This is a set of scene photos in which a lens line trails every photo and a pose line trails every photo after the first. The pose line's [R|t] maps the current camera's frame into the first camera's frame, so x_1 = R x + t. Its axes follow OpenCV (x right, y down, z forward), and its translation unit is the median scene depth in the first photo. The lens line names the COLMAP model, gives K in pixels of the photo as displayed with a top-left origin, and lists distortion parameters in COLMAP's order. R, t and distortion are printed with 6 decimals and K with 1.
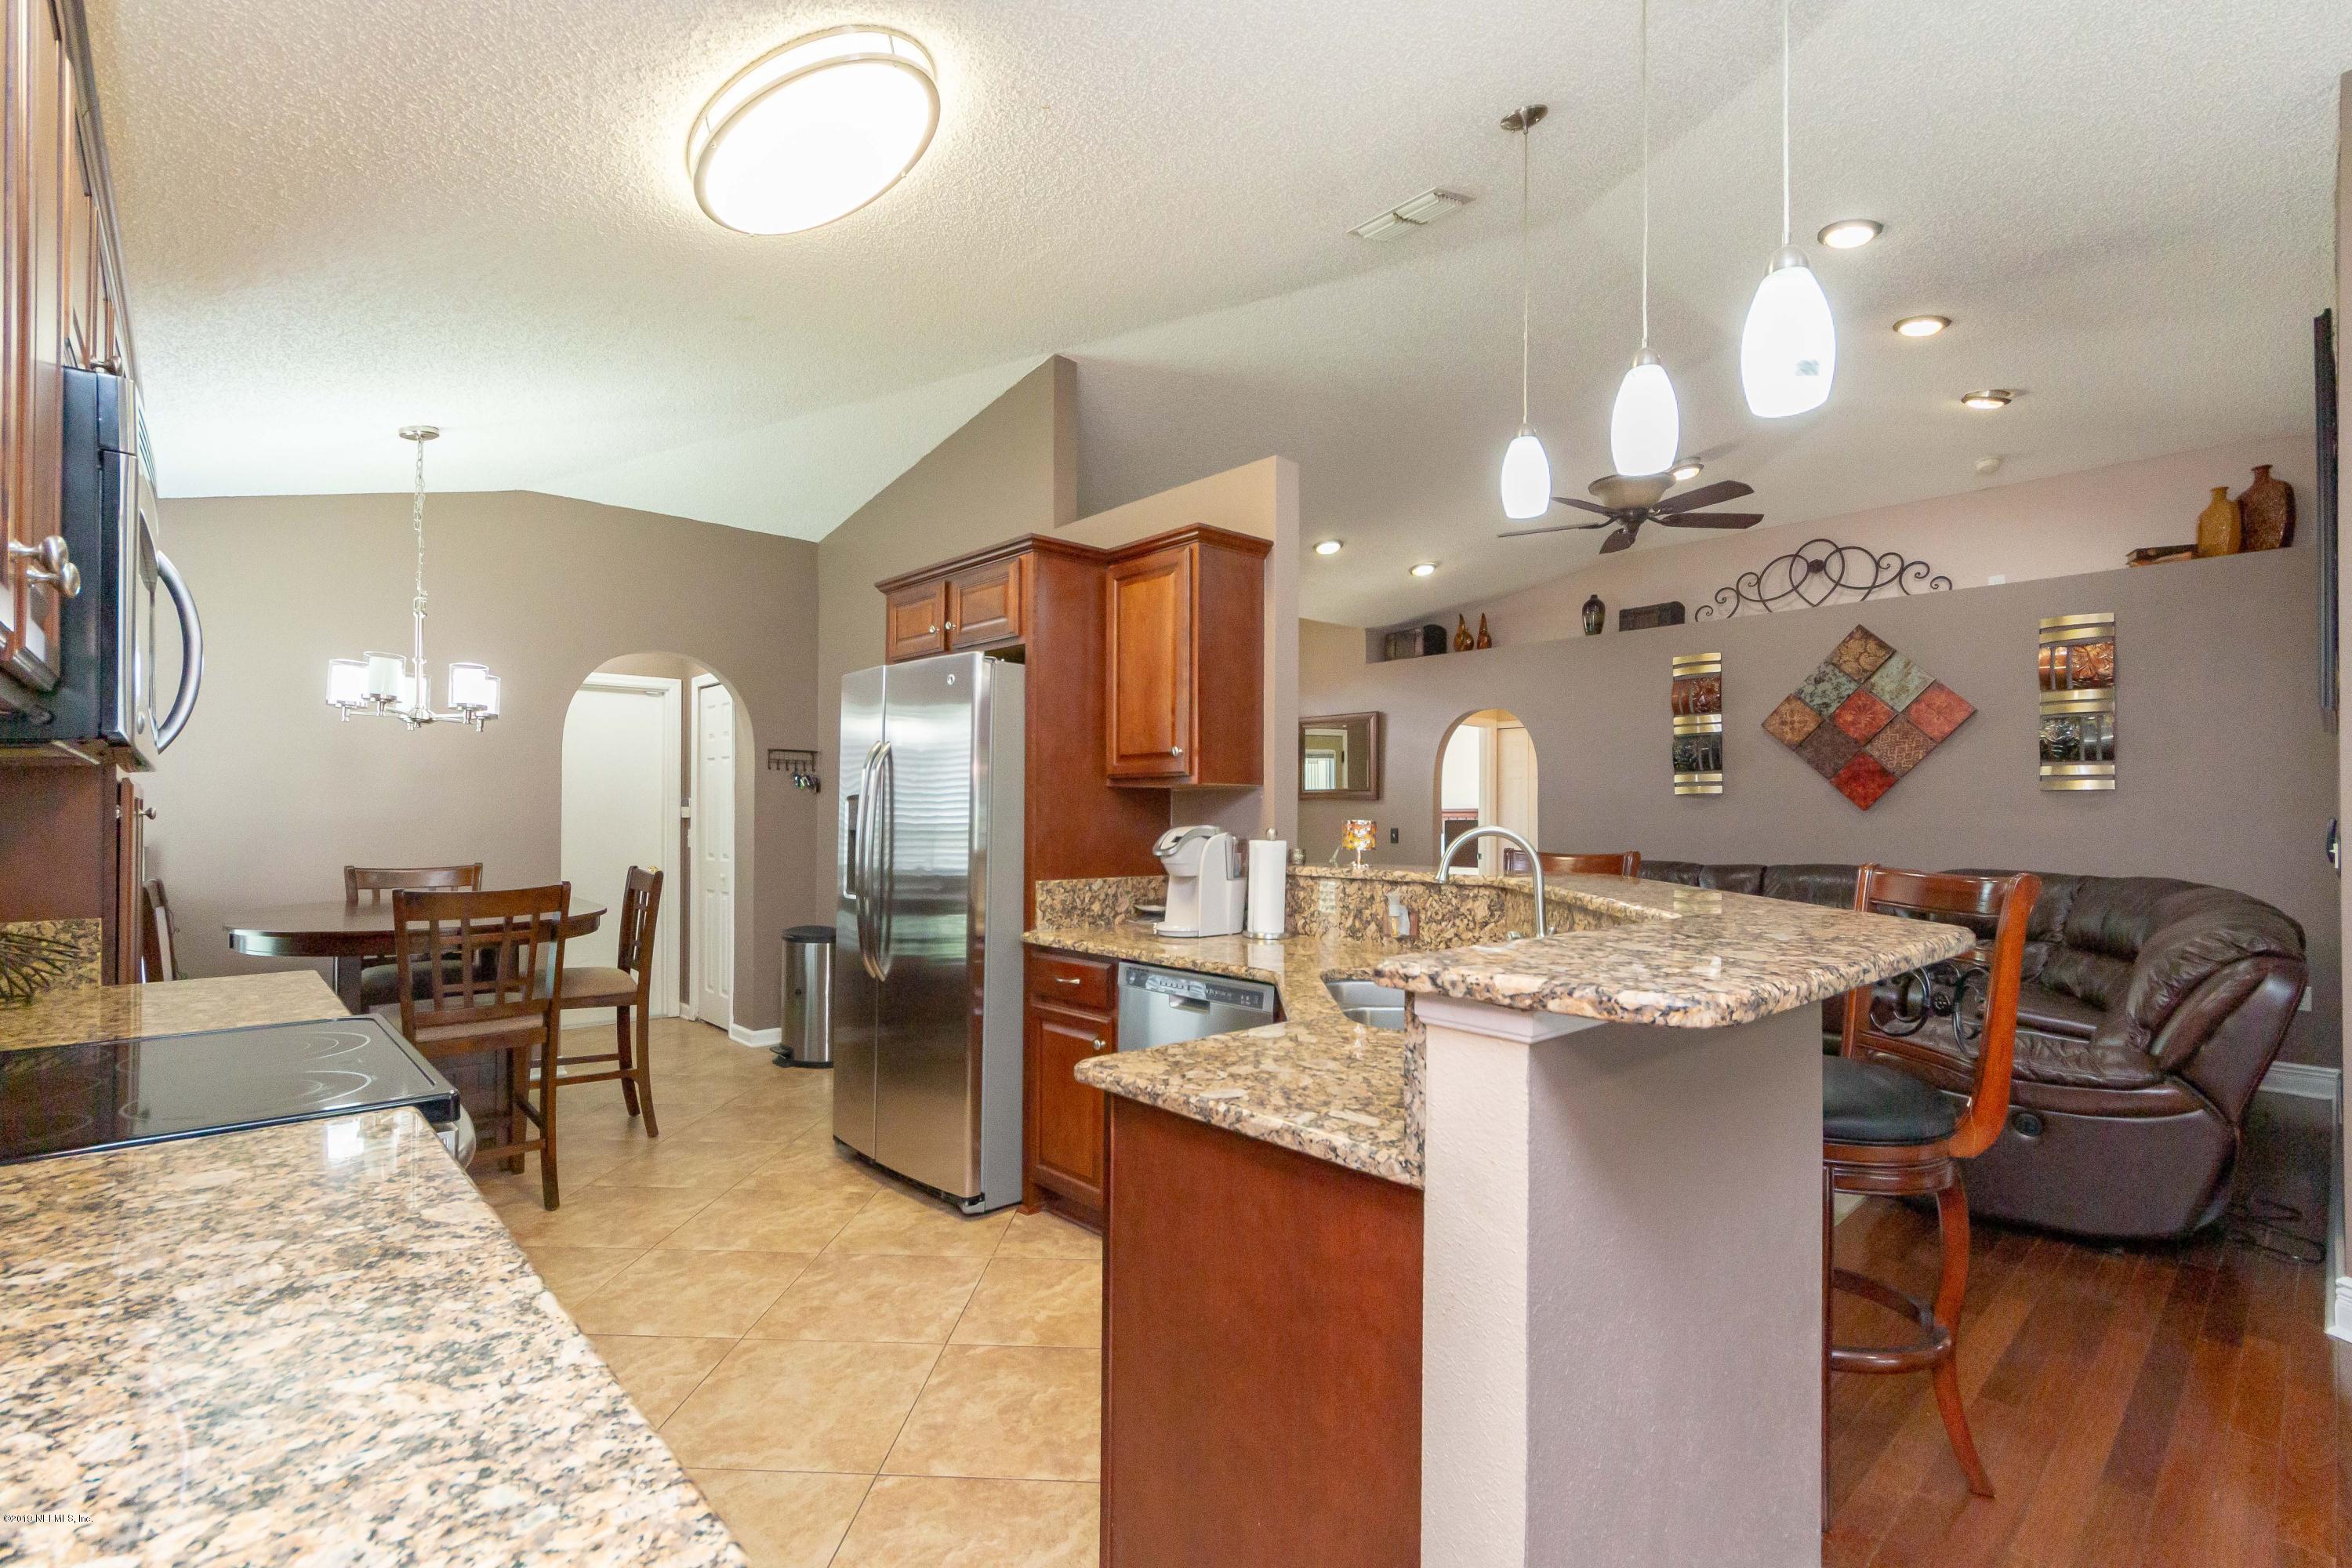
lens RADIAL K [[1071.9, 0, 1183.9], [0, 1071.9, 804.8], [0, 0, 1]] dist [0.003871, 0.000080]
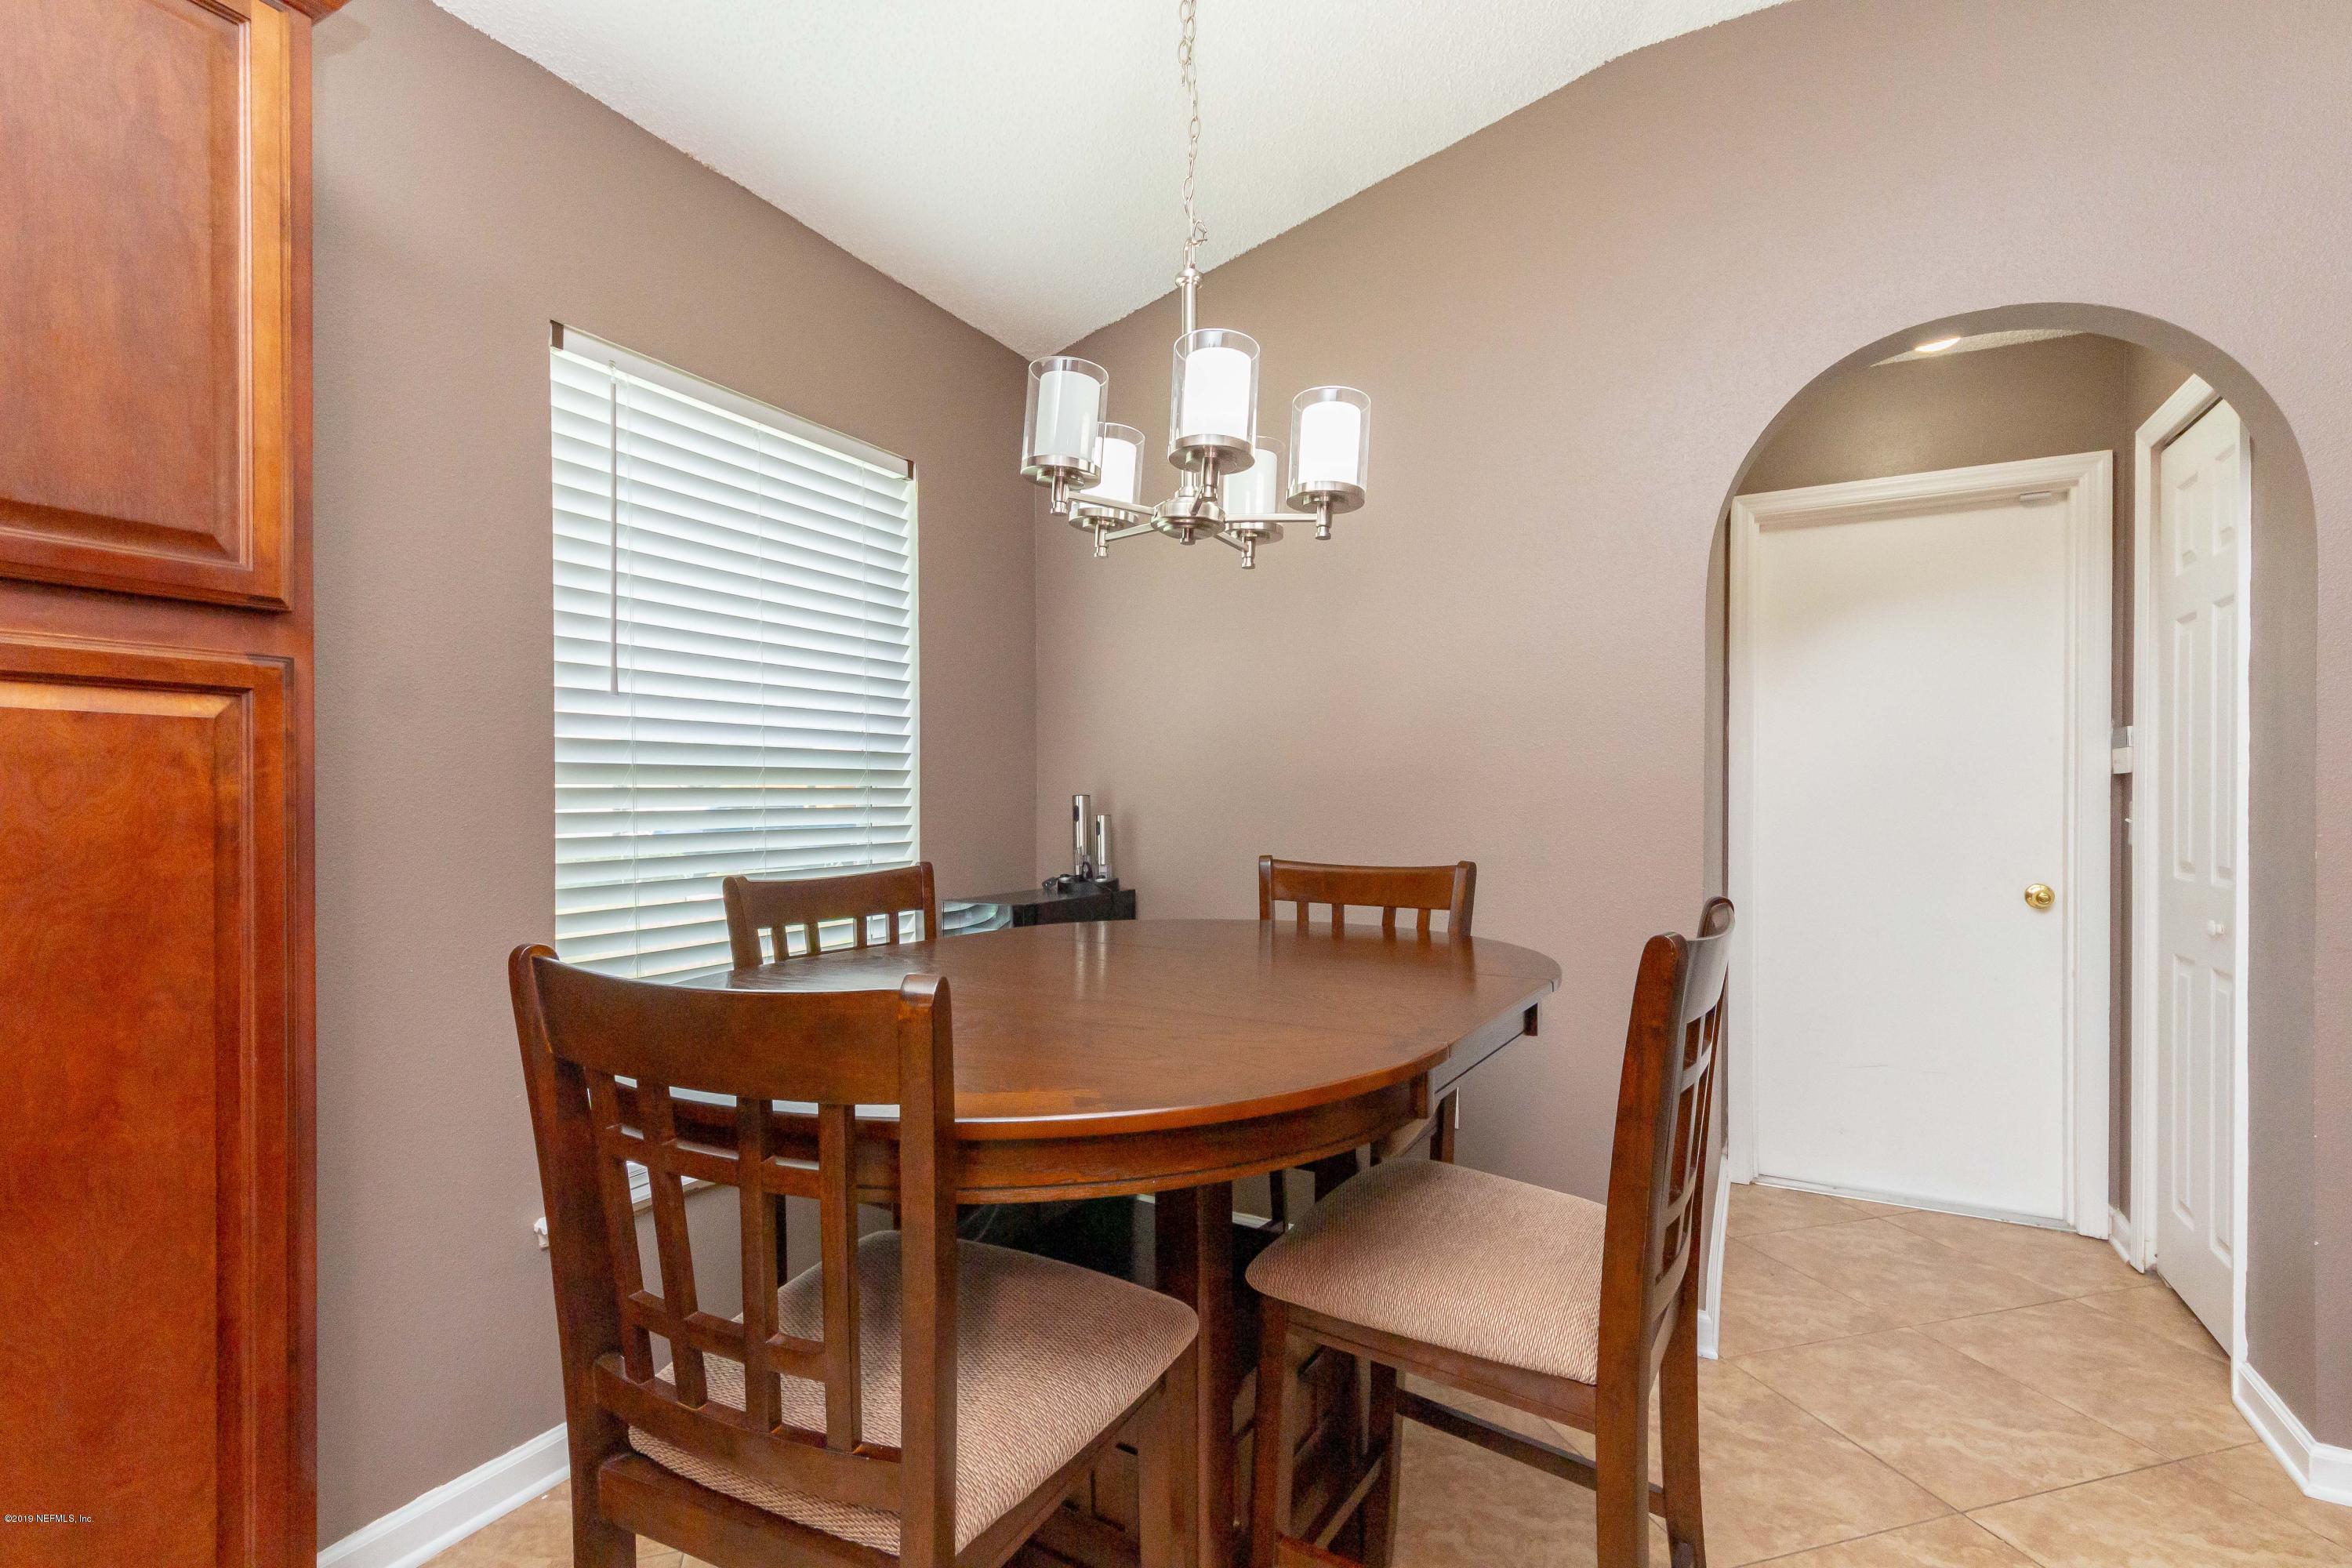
lens RADIAL K [[1071.9, 0, 1175.9], [0, 1071.9, 793.8], [0, 0, 1]] dist [0.003871, 0.000080]
pose [[0.246603, 0.005997, -0.969098, -0.148065], [0.014951, 0.999838, 0.009992, 0.010167], [0.969001, -0.016953, 0.246474, 0.540455]]
